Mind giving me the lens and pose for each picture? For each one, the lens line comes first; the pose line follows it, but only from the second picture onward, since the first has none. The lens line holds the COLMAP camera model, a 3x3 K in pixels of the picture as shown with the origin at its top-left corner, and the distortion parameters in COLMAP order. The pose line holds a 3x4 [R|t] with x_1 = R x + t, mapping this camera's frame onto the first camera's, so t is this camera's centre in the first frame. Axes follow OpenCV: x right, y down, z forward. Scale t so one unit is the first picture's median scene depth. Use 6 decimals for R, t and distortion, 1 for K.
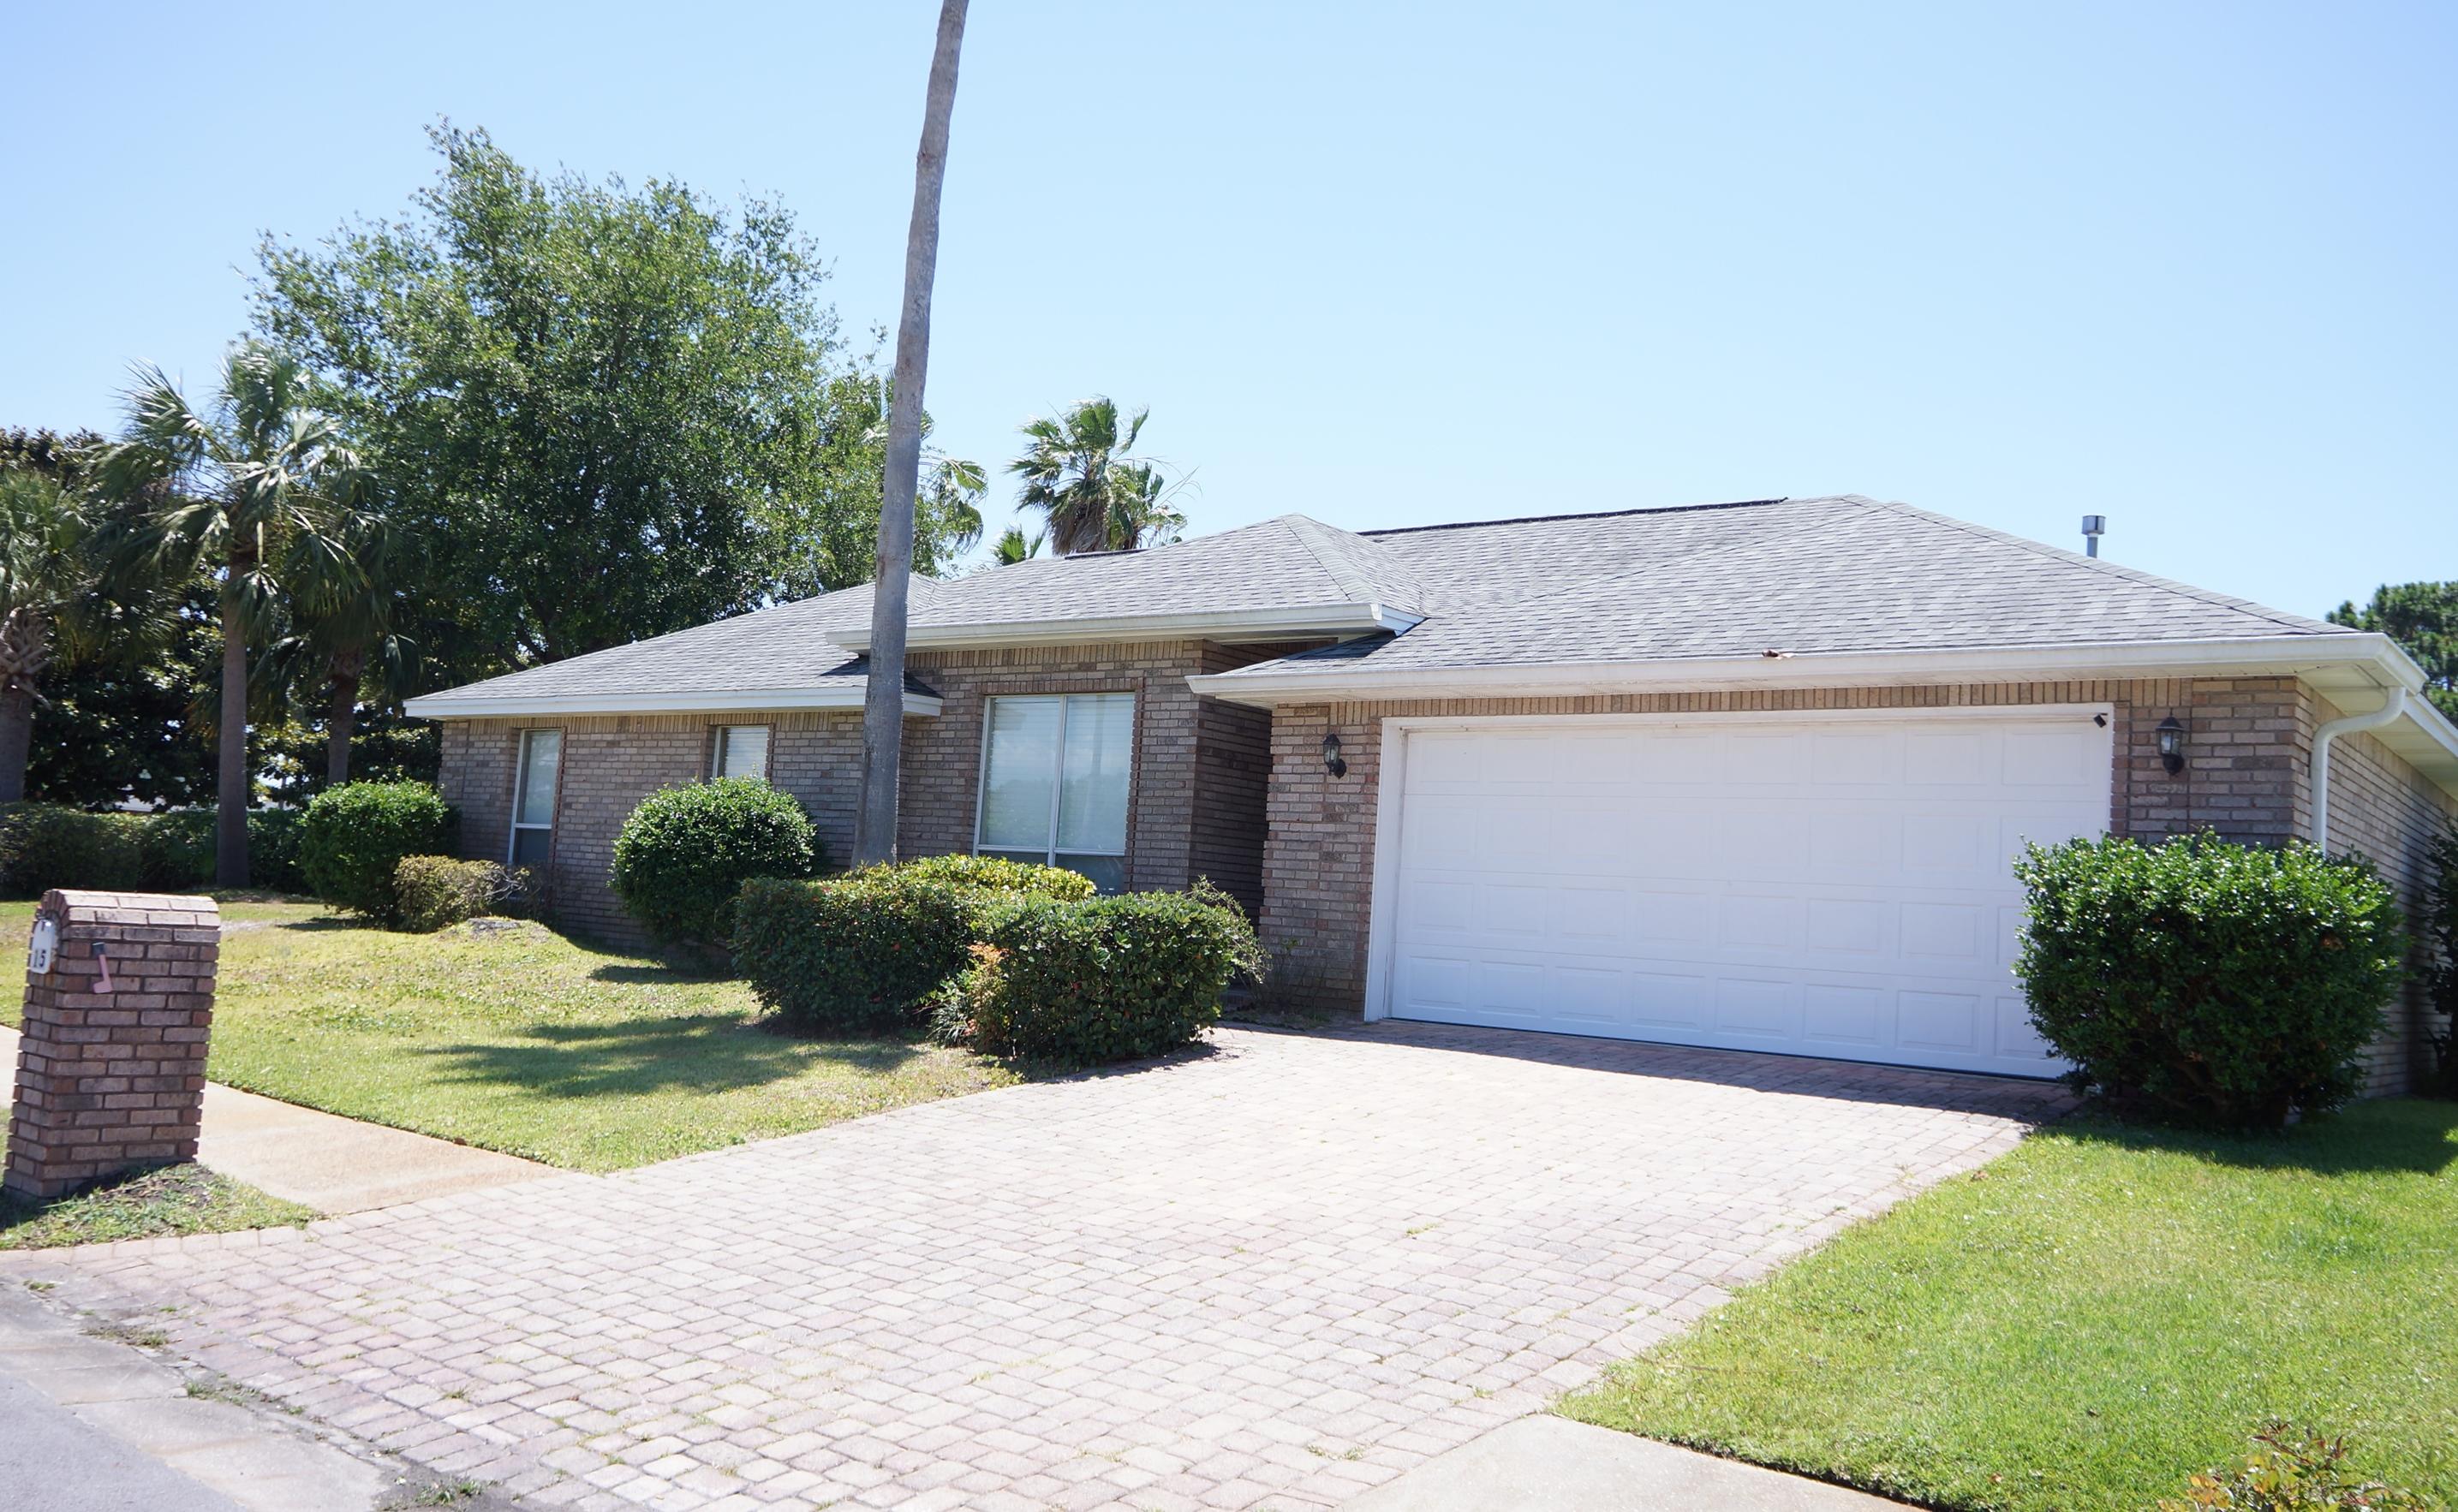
lens RADIAL K [[1929.4, 0, 1228.2], [0, 1929.4, 756.3], [0, 0, 1]] dist [0.005016, 0.000449]
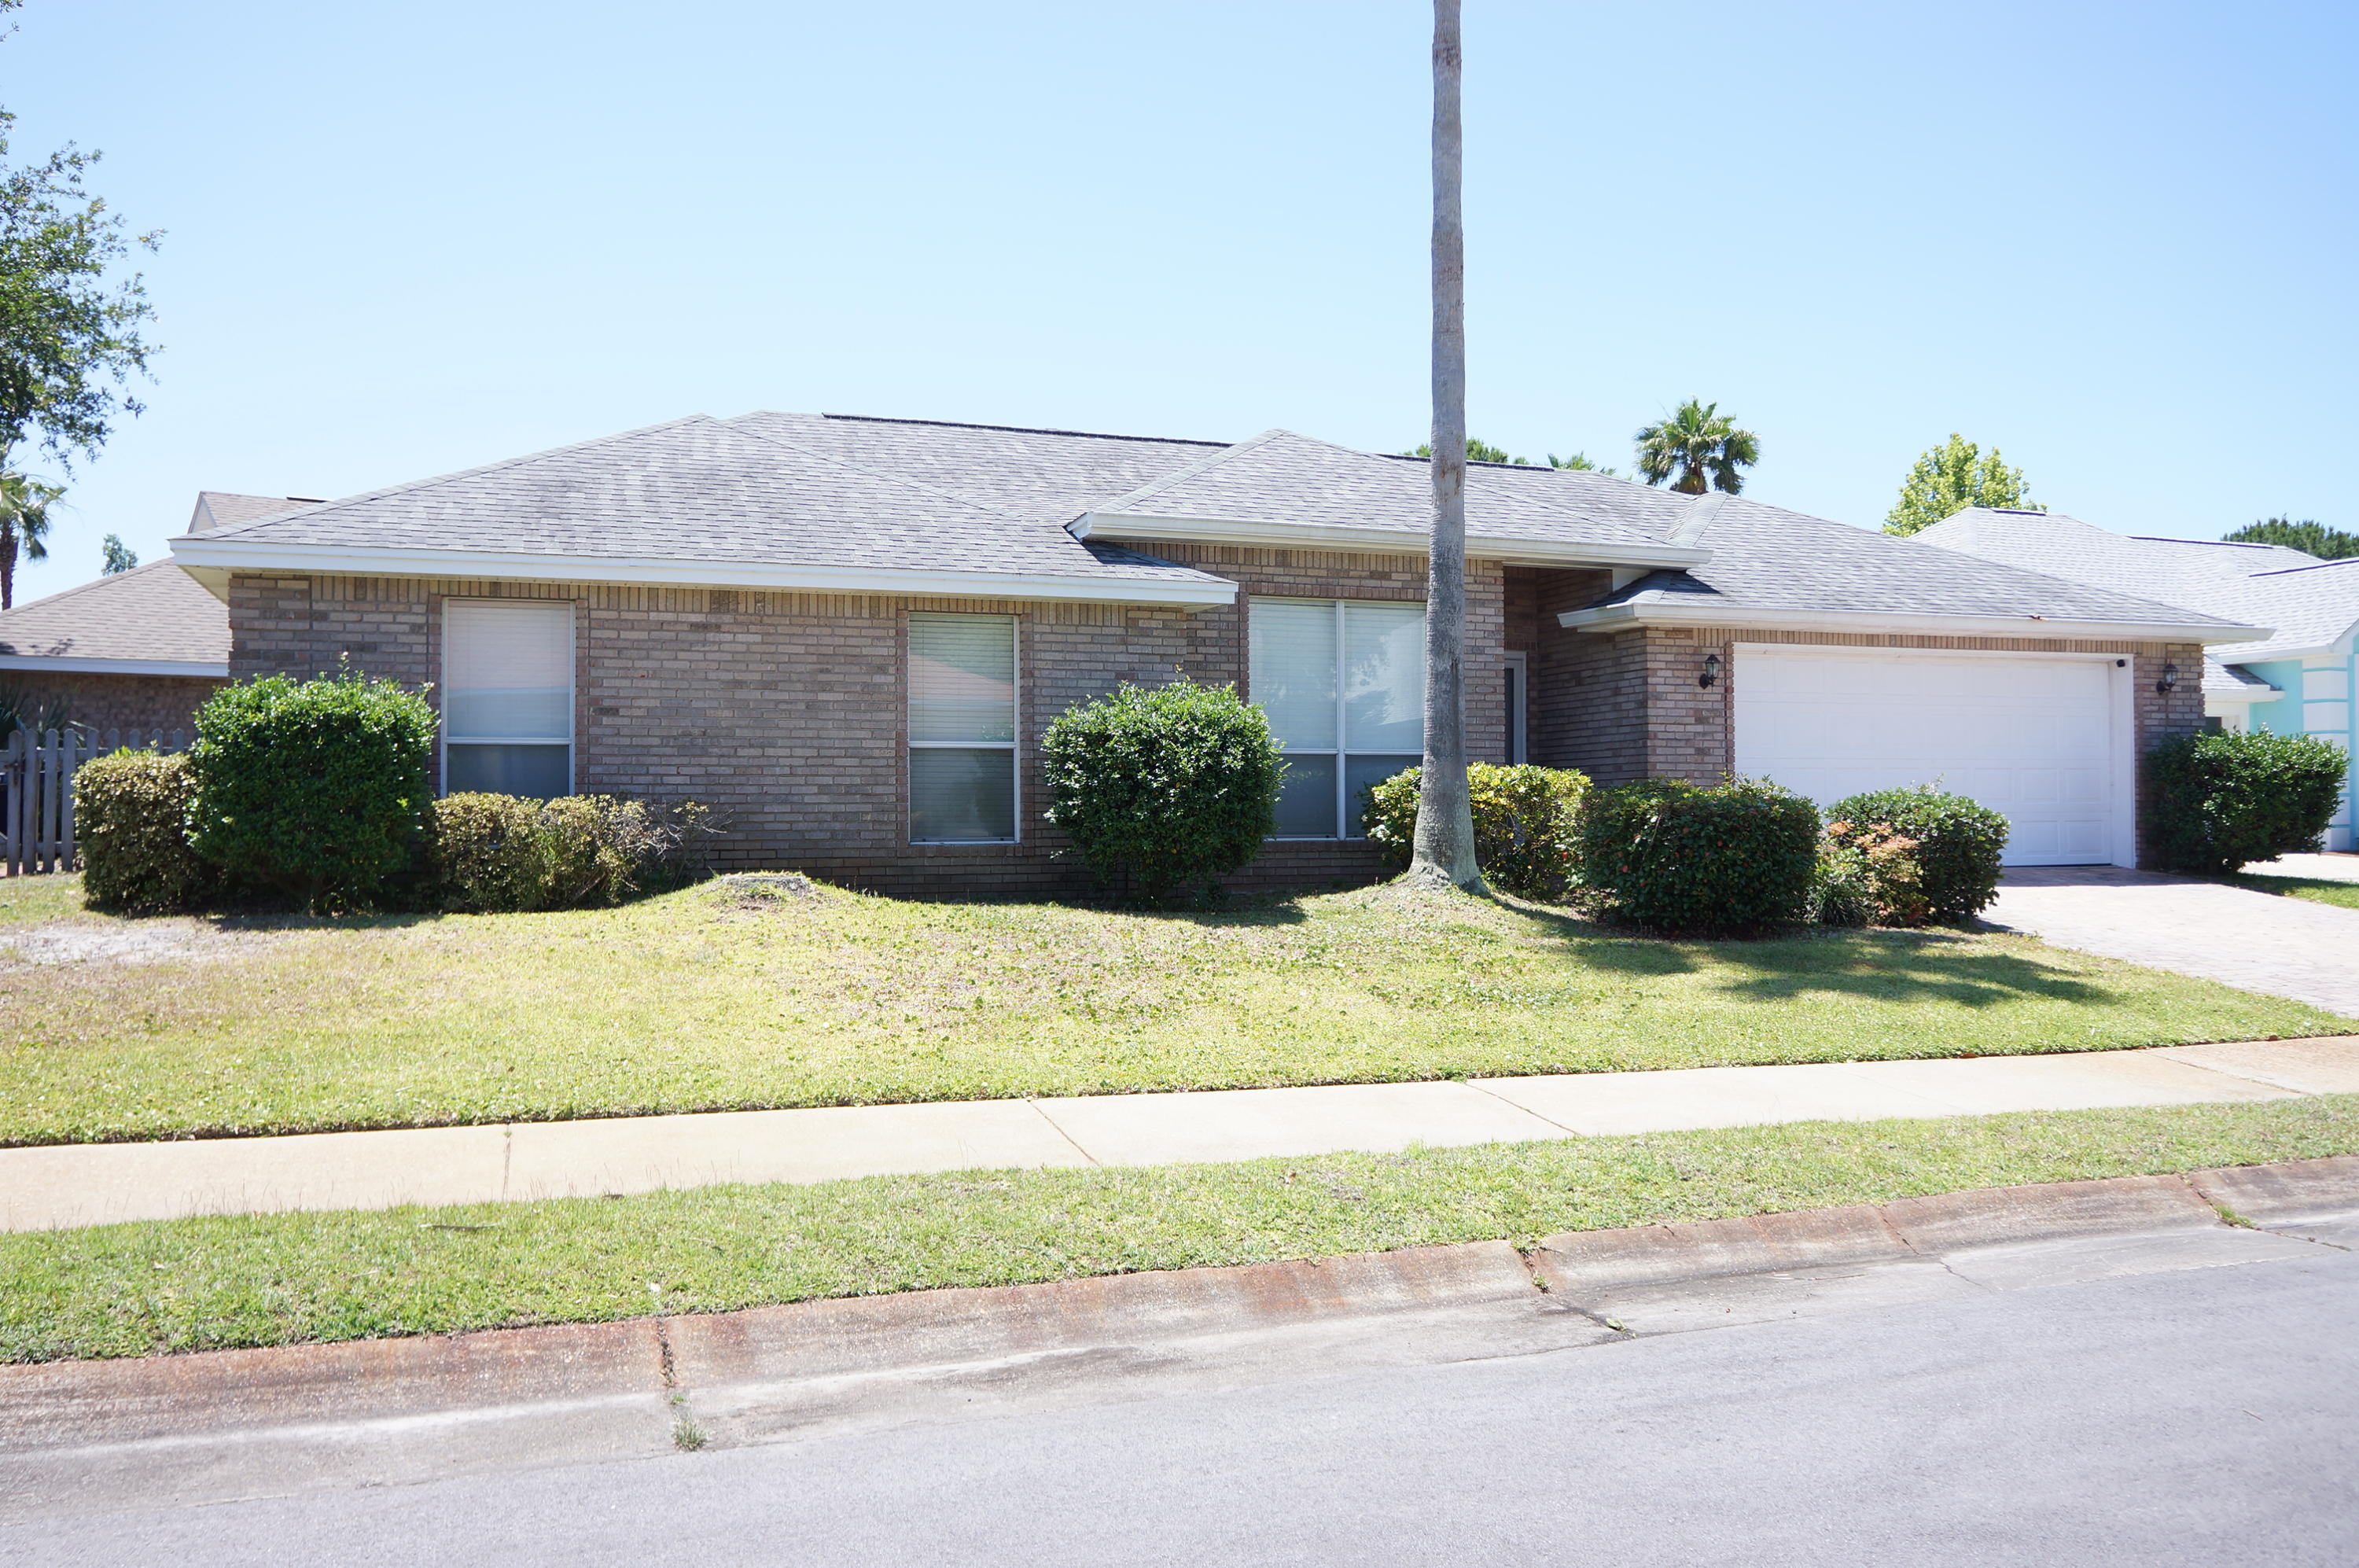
lens RADIAL K [[1821.7, 0, 1178.8], [0, 1821.7, 784.7], [0, 0, 1]] dist [-0.013928, 0.002211]
pose [[0.541081, -0.059271, 0.838879, -1.109865], [-0.035574, 0.995007, 0.093247, -0.024724], [-0.840218, -0.080296, 0.536271, 0.631802]]
